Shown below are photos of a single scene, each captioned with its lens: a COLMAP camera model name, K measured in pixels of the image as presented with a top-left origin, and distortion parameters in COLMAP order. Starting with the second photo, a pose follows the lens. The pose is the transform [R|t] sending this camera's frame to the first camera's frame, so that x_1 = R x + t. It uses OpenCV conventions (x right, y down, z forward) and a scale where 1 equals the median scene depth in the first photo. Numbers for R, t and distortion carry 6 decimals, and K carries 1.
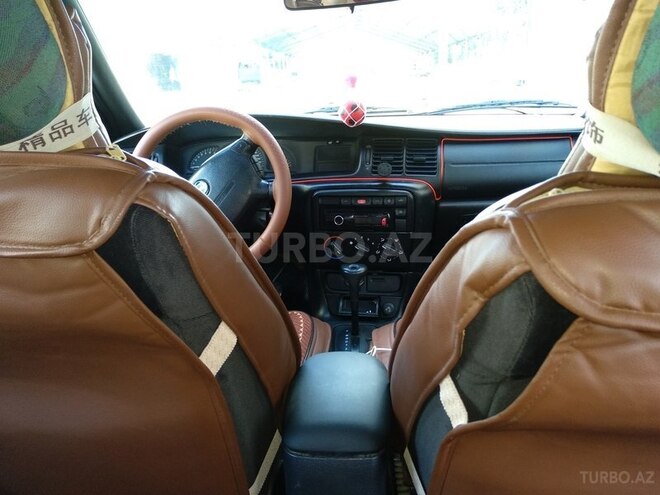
lens RADIAL K [[522.2, 0, 330.0], [0, 522.2, 247.5], [0, 0, 1]] dist [0.001561, -0.001950]
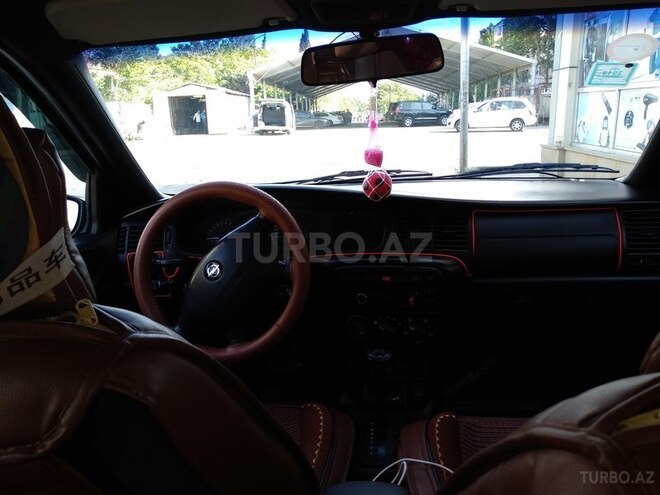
lens RADIAL K [[516.3, 0, 330.0], [0, 516.3, 247.5], [0, 0, 1]] dist [0.000692, -0.009389]
pose [[0.999021, -0.006022, -0.043815, 0.000987], [0.003262, 0.998021, -0.062793, -0.094480], [0.044107, 0.062589, 0.997064, 0.088262]]
